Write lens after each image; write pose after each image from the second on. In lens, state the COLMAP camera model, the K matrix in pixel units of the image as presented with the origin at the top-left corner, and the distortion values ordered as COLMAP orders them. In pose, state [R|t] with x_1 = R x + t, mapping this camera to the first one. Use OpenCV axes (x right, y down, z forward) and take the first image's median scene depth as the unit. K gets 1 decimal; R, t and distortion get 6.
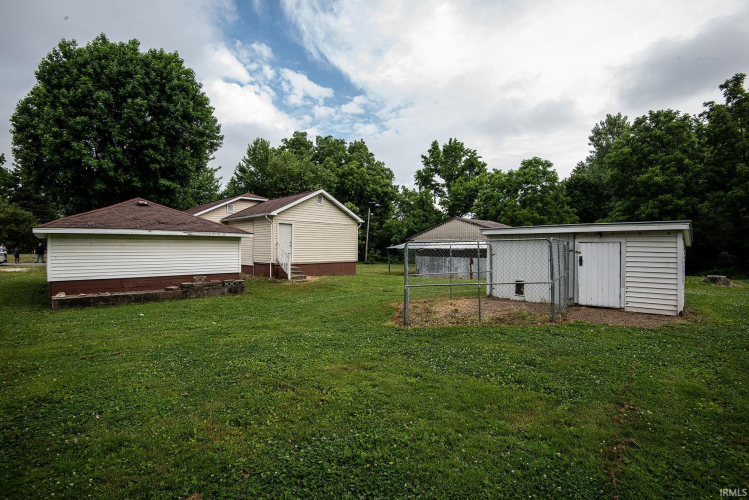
lens RADIAL K [[348.9, 0, 376.0], [0, 348.9, 254.1], [0, 0, 1]] dist [-0.040515, -0.004496]
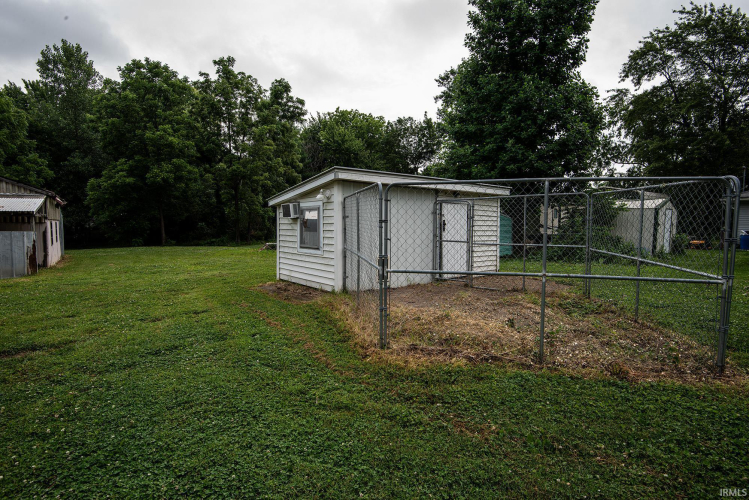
lens RADIAL K [[384.9, 0, 374.7], [0, 384.9, 253.8], [0, 0, 1]] dist [-0.029504, -0.003341]
pose [[0.146615, -0.072393, 0.986541, -0.098165], [0.003949, 0.997353, 0.072600, 0.006479], [-0.989186, -0.006748, 0.146513, 0.319138]]
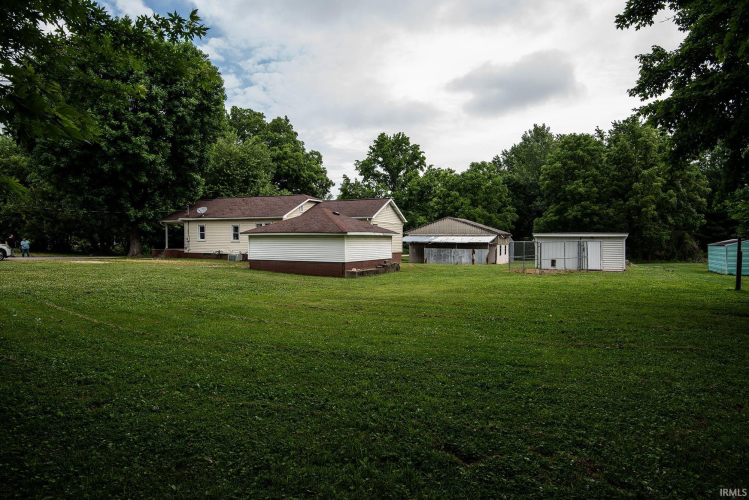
lens RADIAL K [[434.7, 0, 374.7], [0, 434.7, 251.8], [0, 0, 1]] dist [-0.035153, 0.000310]
pose [[0.950552, -0.003596, 0.310544, -0.460086], [-0.000693, 0.999906, 0.013697, -0.000914], [-0.310564, -0.013235, 0.950460, -0.359687]]
